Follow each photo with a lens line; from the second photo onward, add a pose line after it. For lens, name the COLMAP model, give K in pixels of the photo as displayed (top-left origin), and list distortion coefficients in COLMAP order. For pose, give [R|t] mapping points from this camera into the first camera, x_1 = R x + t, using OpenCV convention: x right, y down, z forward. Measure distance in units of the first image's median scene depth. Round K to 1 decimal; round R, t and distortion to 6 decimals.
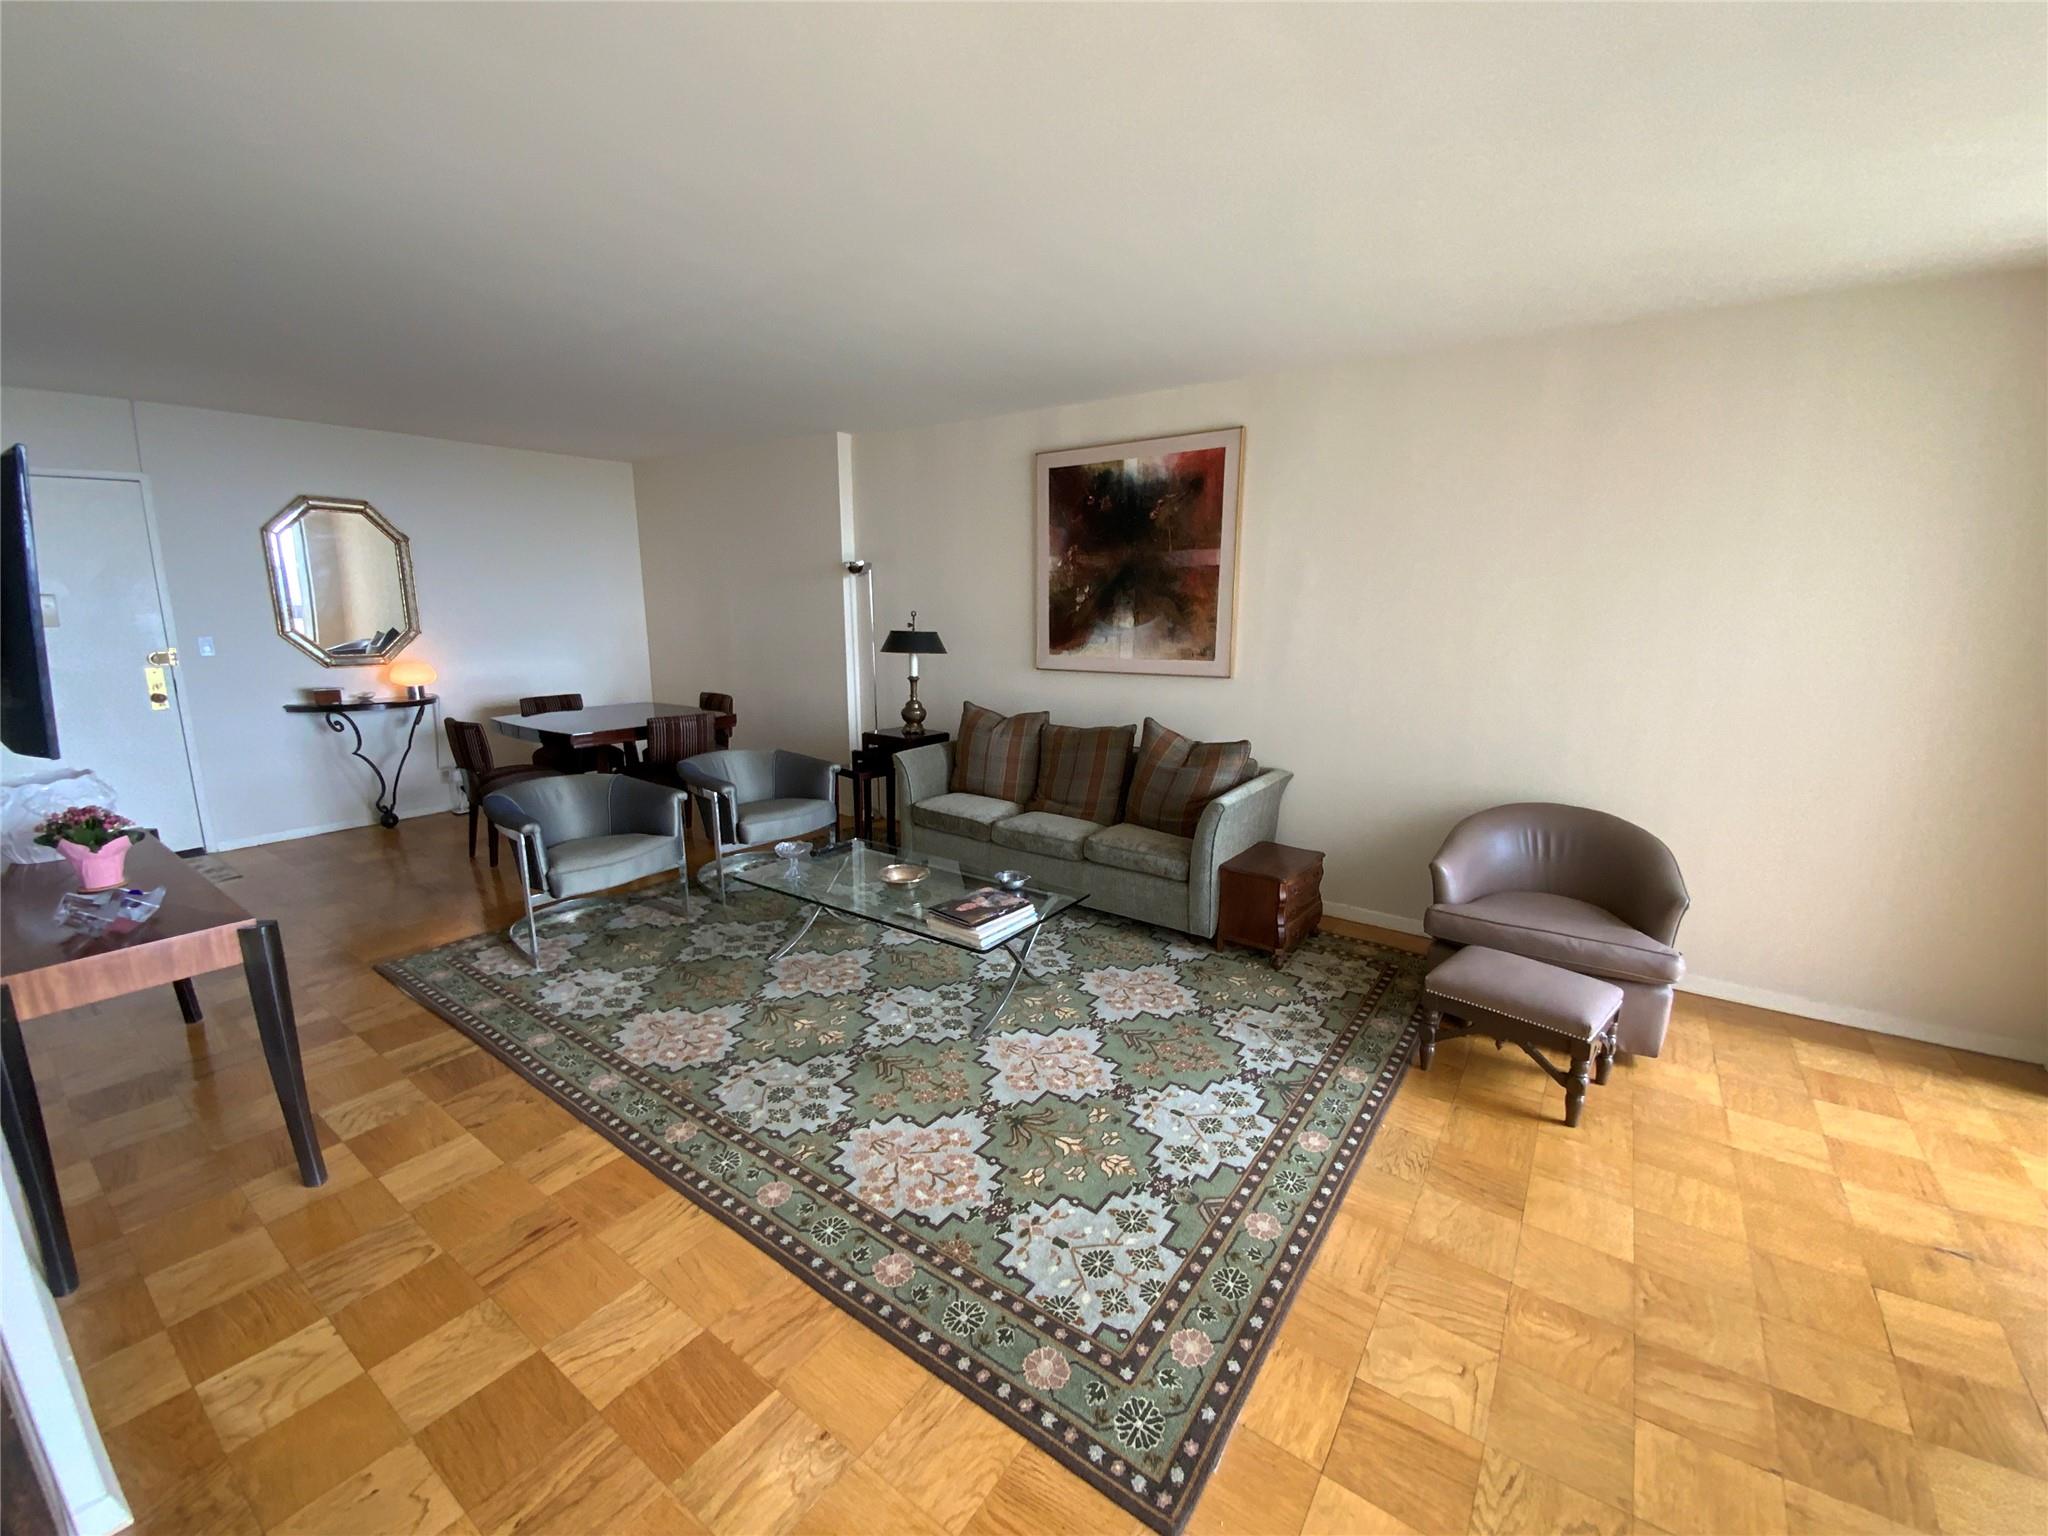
lens RADIAL K [[832.4, 0, 1024.0], [0, 832.4, 768.0], [0, 0, 1]] dist [0.057510, -0.038587]
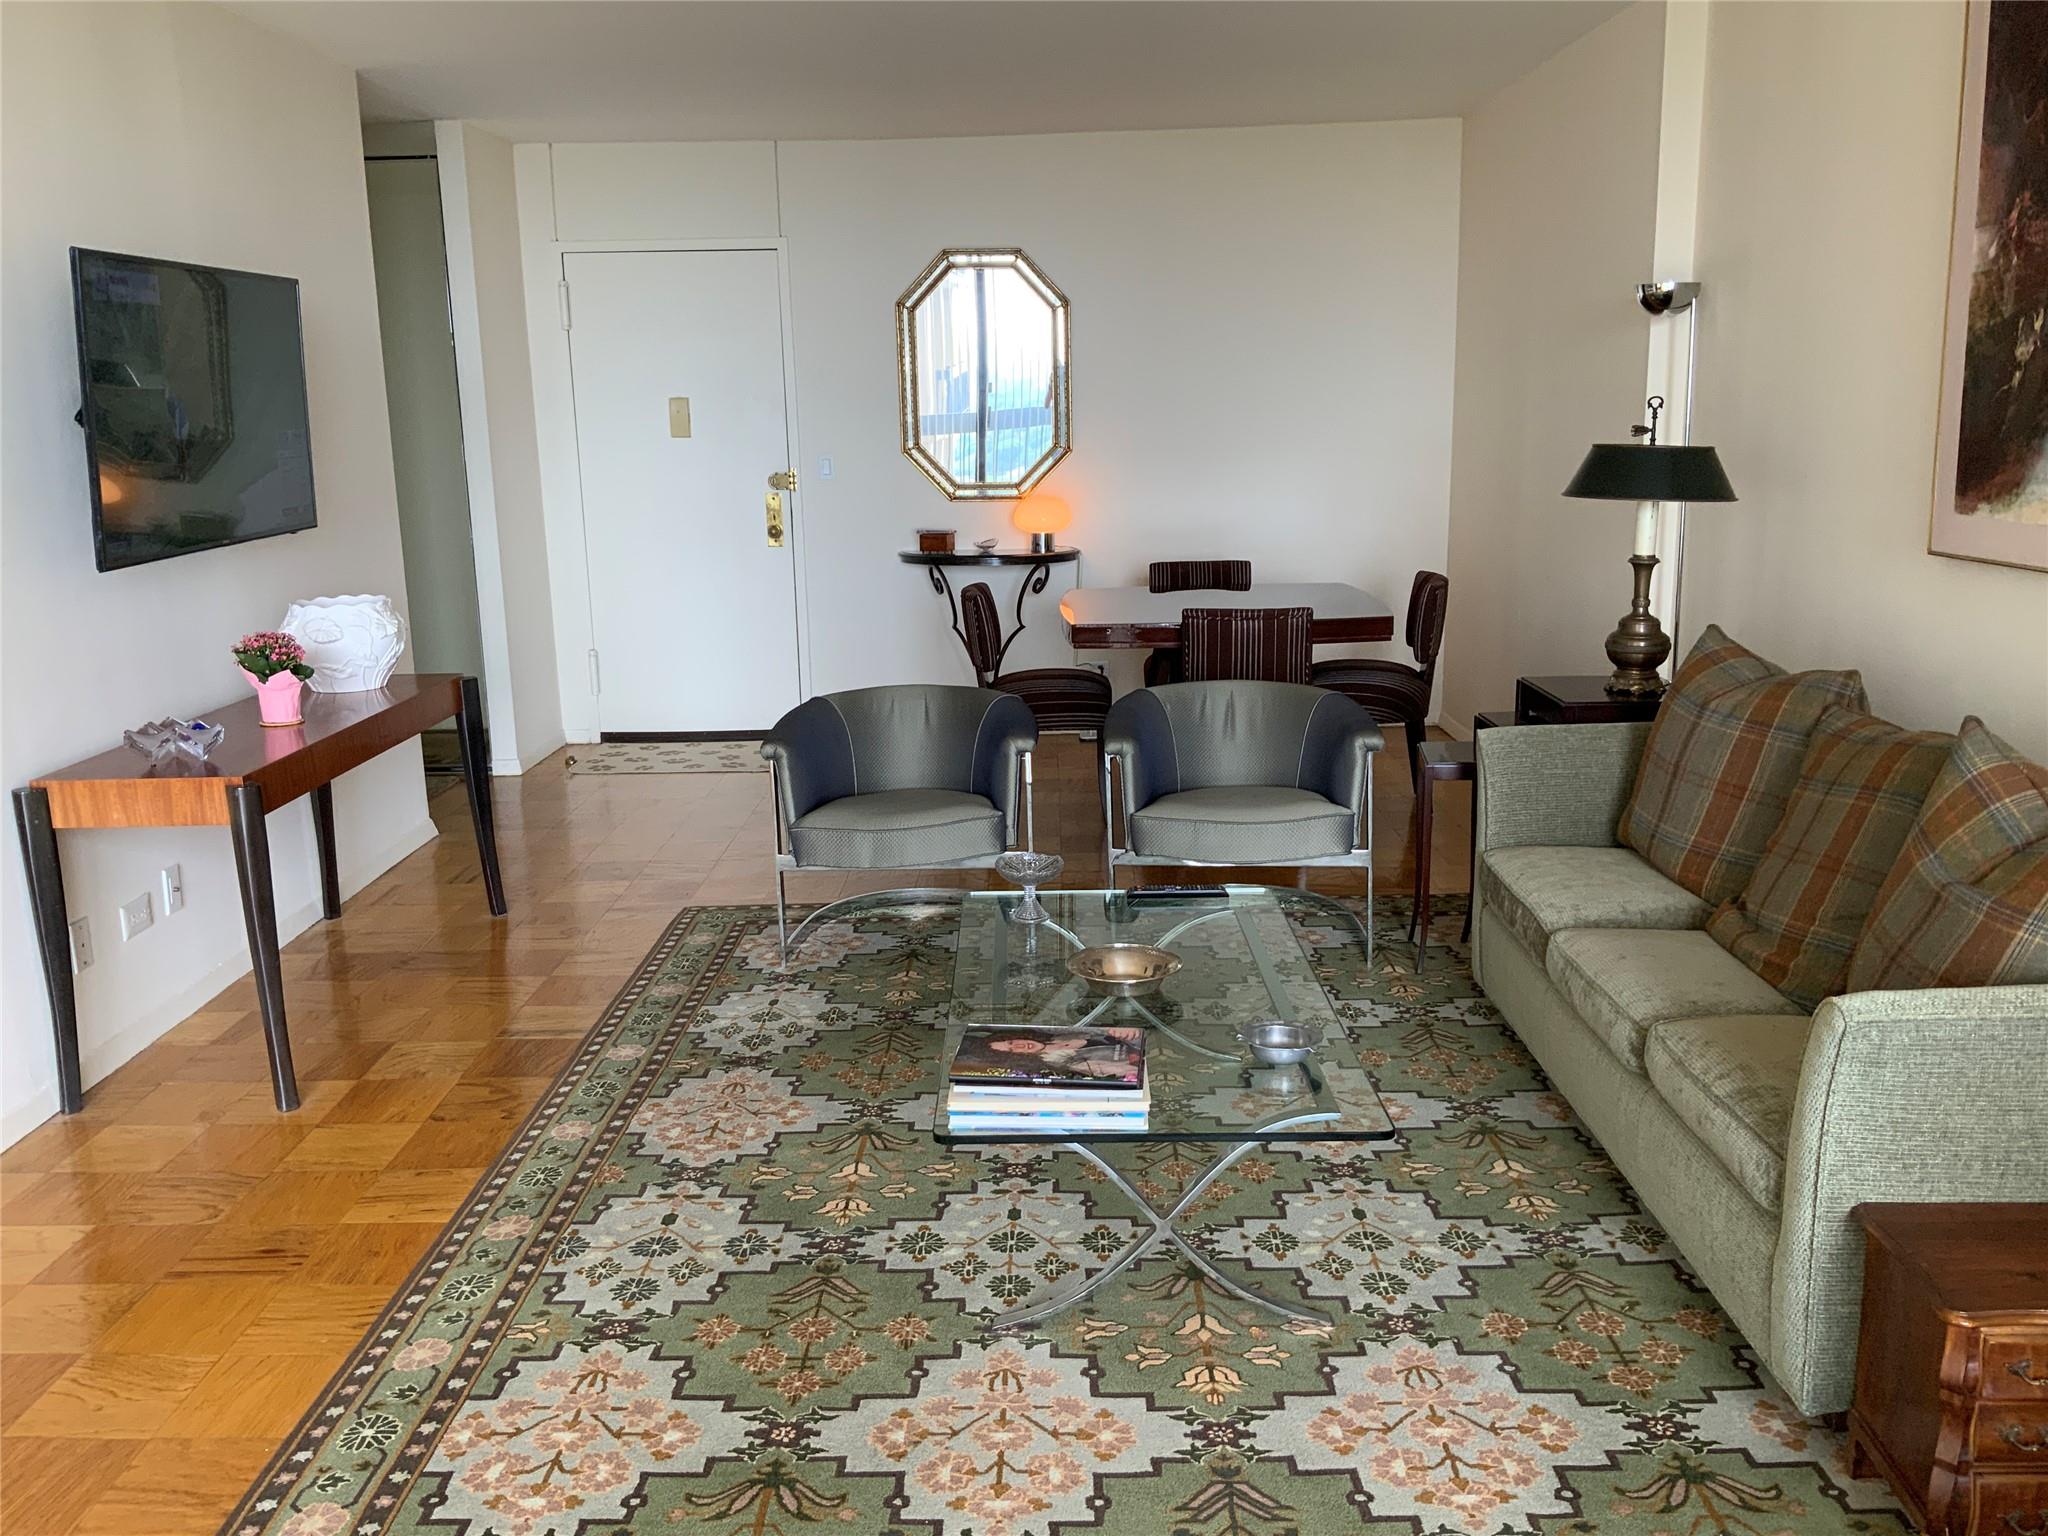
lens RADIAL K [[1706.7, 0, 1002.5], [0, 1706.7, 768.5], [0, 0, 1]] dist [0.142118, -0.238355]
pose [[0.558463, 0.157277, -0.814483, 0.518730], [-0.136152, 0.985925, 0.097028, -0.059730], [0.818279, 0.056707, 0.572017, 0.331825]]
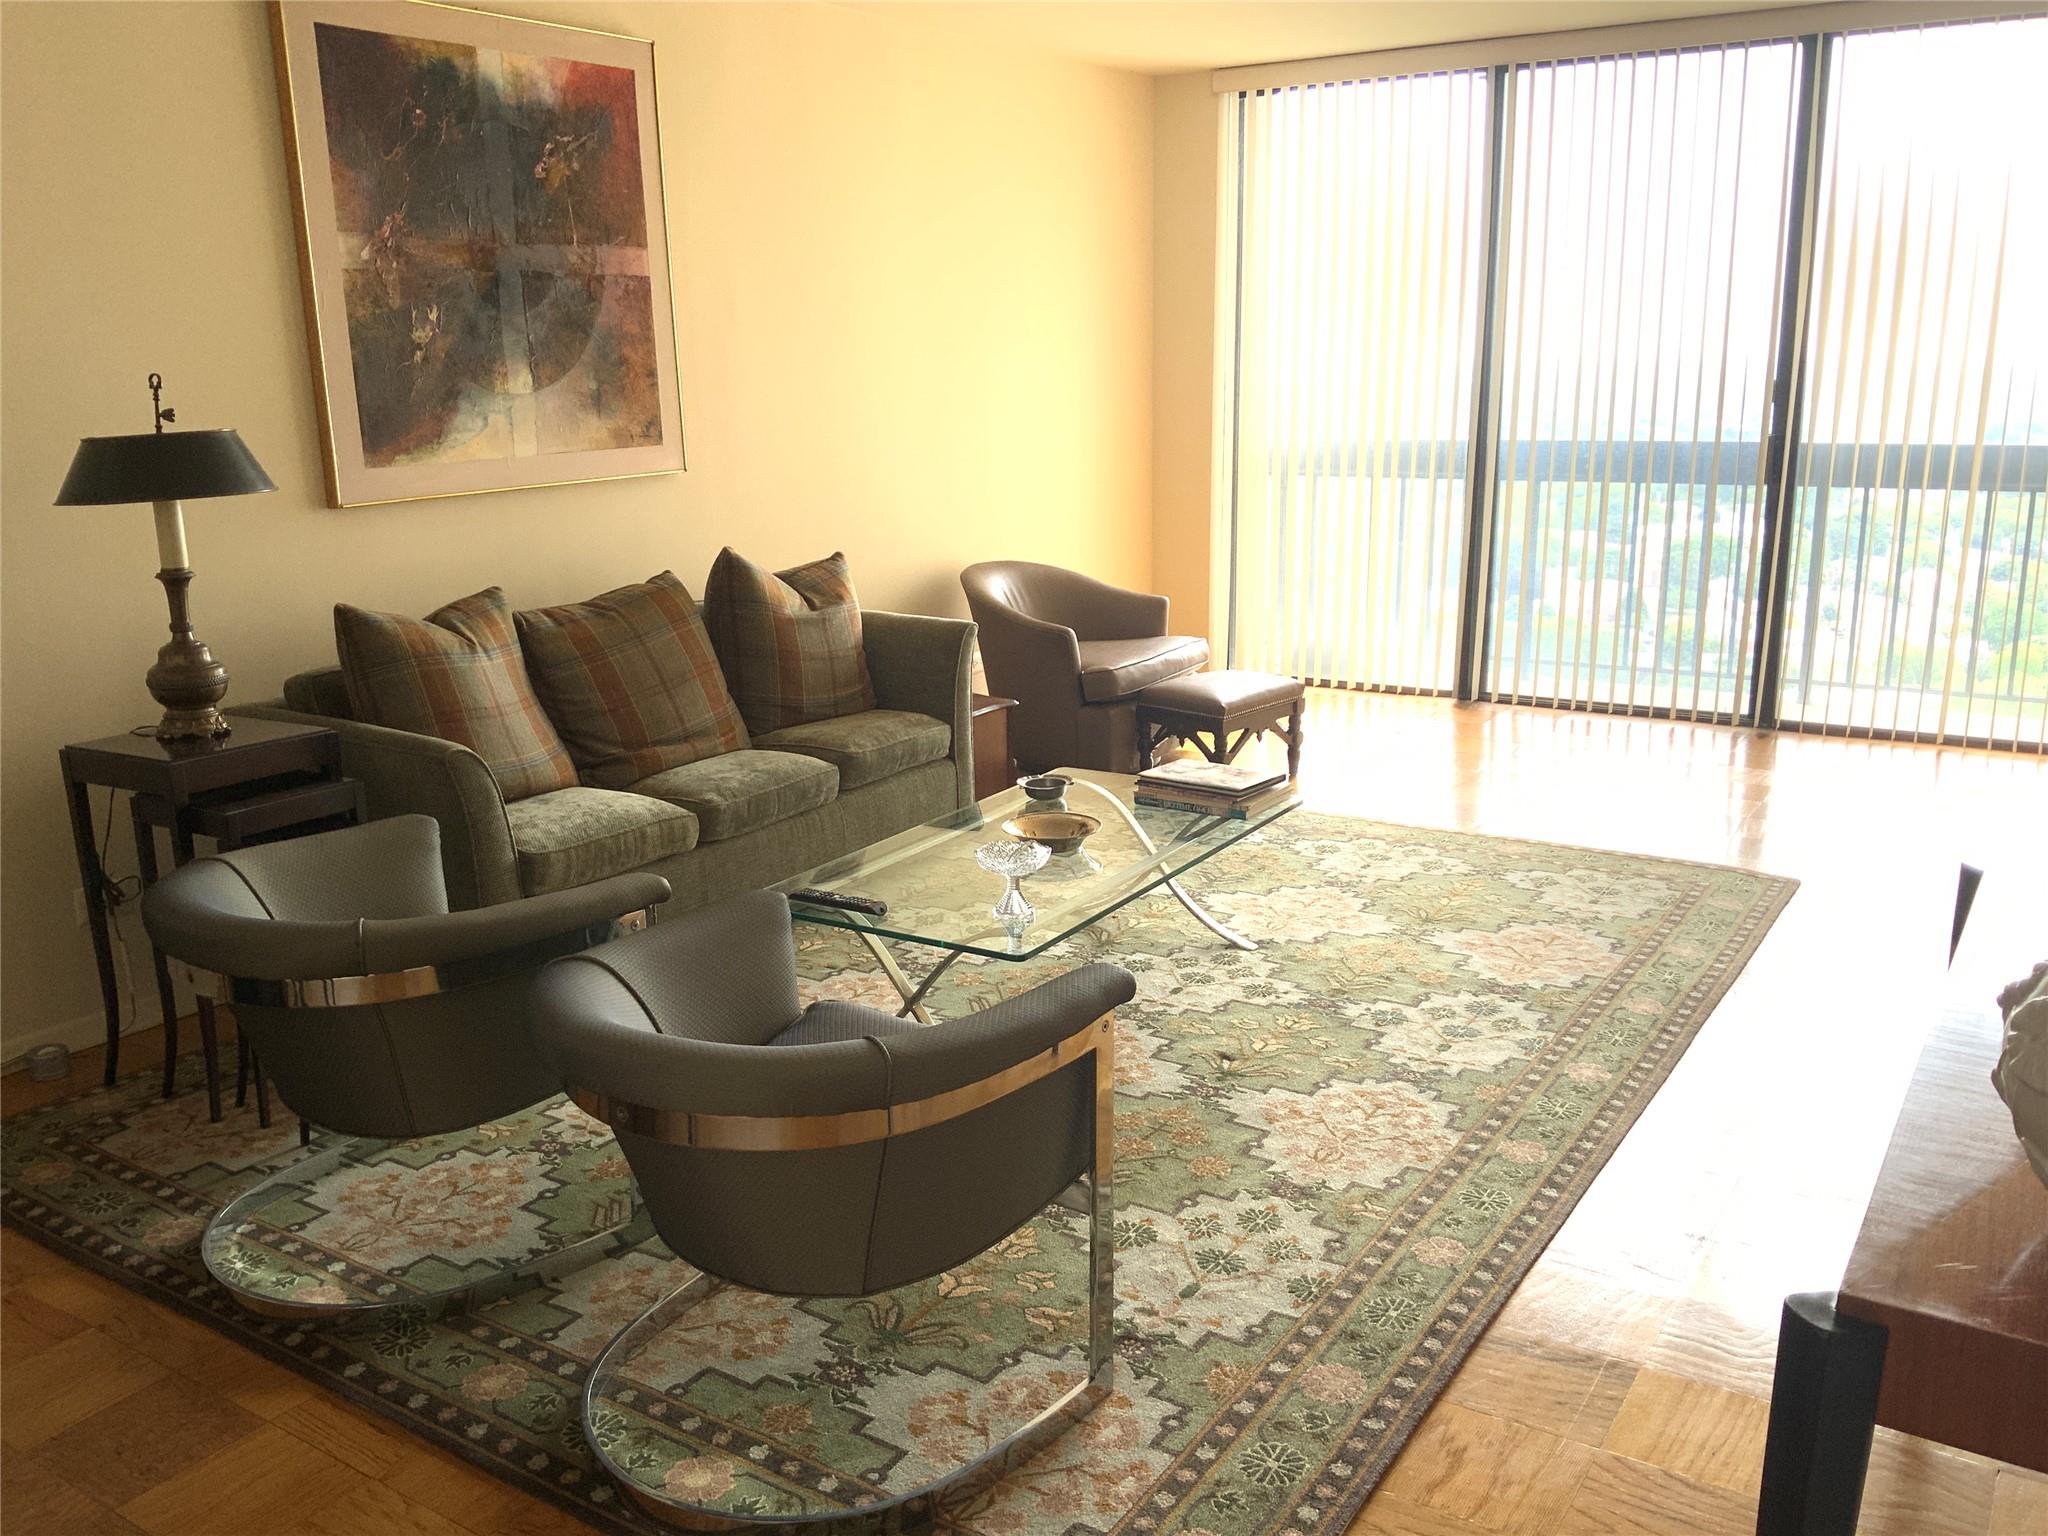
lens RADIAL K [[1688.0, 0, 1024.0], [0, 1688.0, 768.0], [0, 0, 1]] dist [0.101028, -0.200588]
pose [[-0.046349, -0.242934, 0.968935, -1.074280], [0.213982, 0.945047, 0.247180, -0.168963], [-0.975737, 0.218792, 0.008181, 0.873337]]
